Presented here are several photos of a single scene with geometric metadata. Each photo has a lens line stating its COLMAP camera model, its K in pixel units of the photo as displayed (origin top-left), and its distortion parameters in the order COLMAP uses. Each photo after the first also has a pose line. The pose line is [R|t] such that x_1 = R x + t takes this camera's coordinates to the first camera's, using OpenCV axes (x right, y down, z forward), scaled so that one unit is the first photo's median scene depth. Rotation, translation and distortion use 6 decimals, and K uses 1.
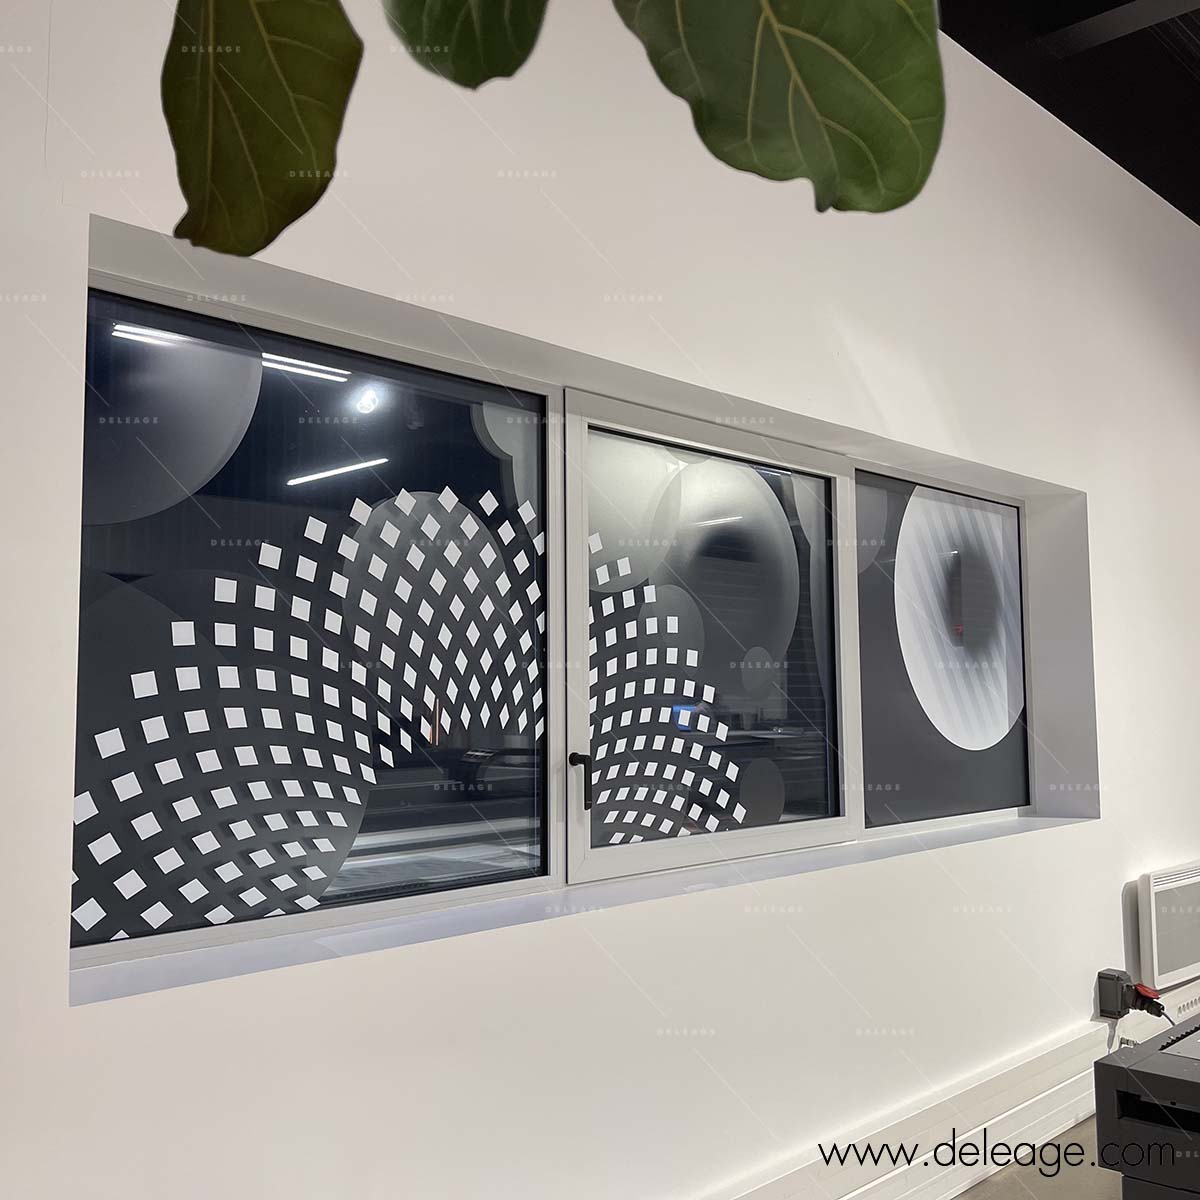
lens RADIAL K [[1241.9, 0, 607.3], [0, 1241.9, 588.7], [0, 0, 1]] dist [0.067689, 0.000000]
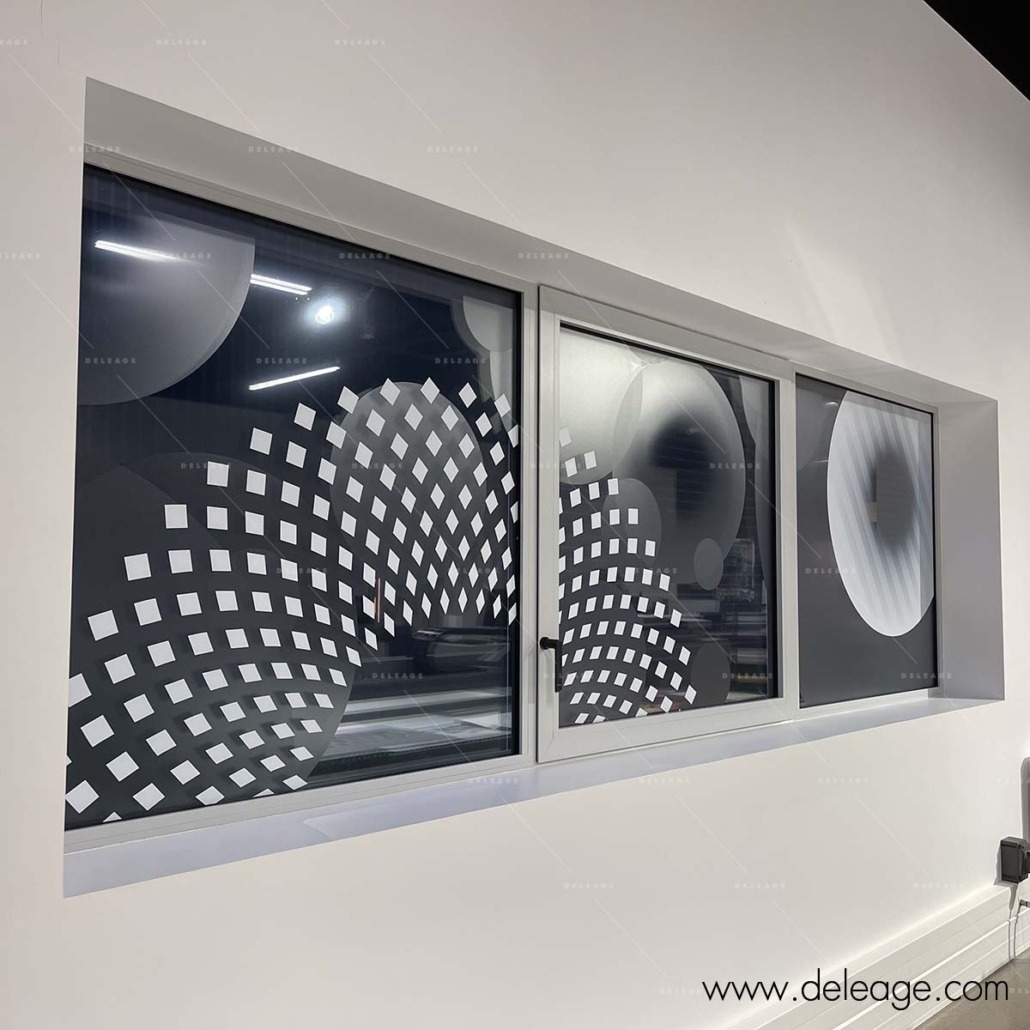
lens RADIAL K [[1066.0, 0, 524.2], [0, 1066.0, 512.4], [0, 0, 1]] dist [0.067689, 0.000000]
pose [[0.999884, 0.013466, 0.007155, -0.049295], [-0.013624, 0.999654, 0.022511, 0.006991], [-0.006849, -0.022606, 0.999721, 0.103346]]
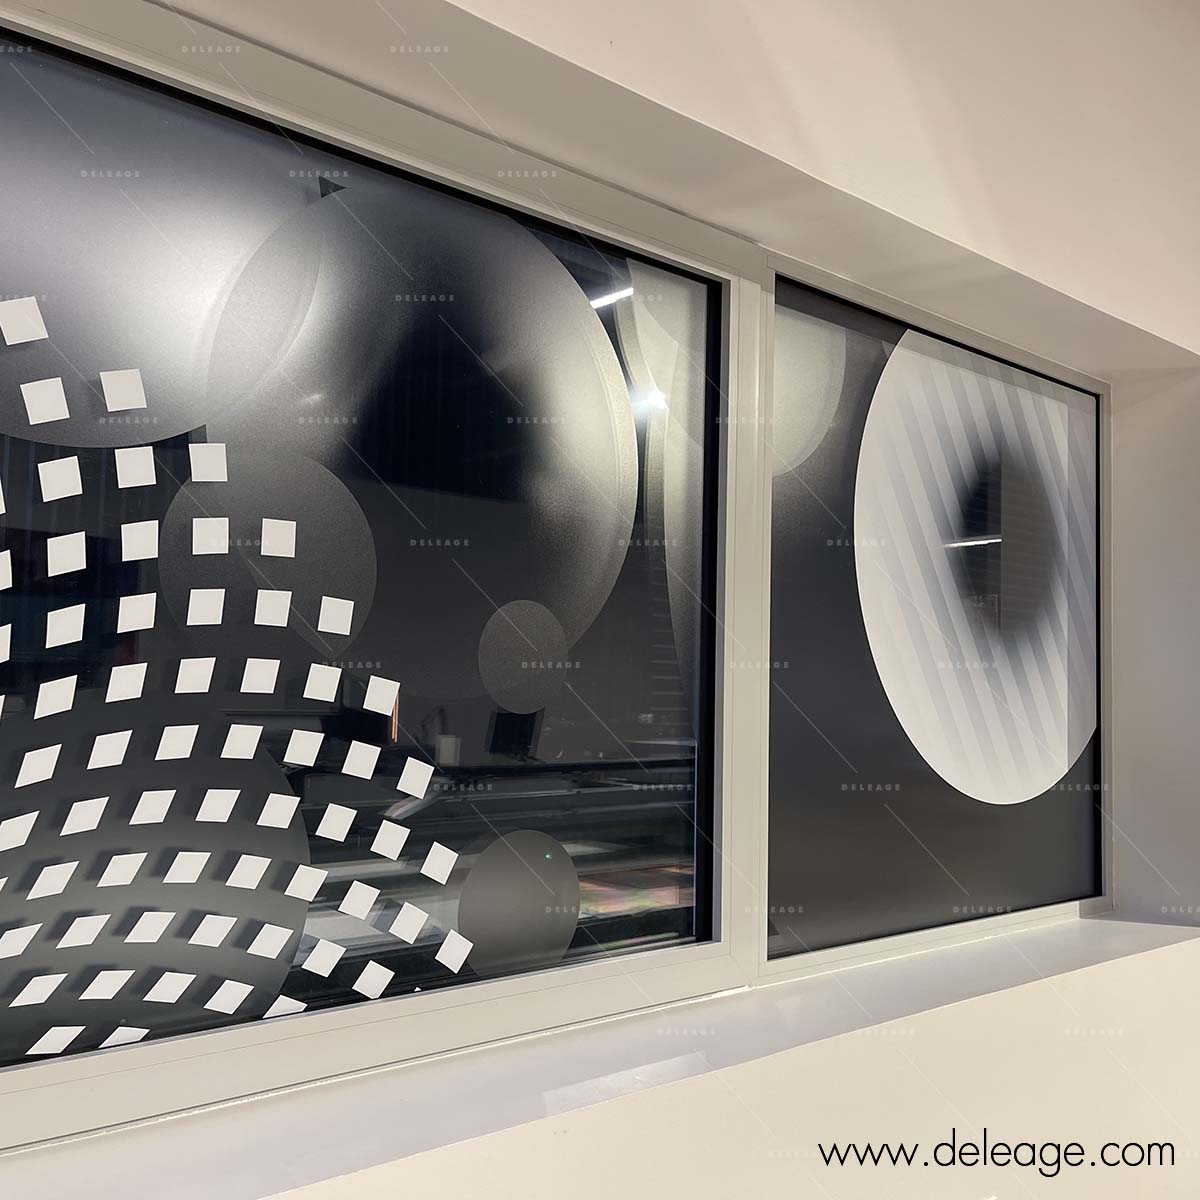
lens RADIAL K [[1241.9, 0, 588.9], [0, 1241.9, 607.4], [0, 0, 1]] dist [0.067689, 0.000000]
pose [[0.996814, 0.025823, -0.075460, 0.210477], [-0.024176, 0.999451, 0.022651, 0.043594], [0.076004, -0.020755, 0.996892, 0.600019]]
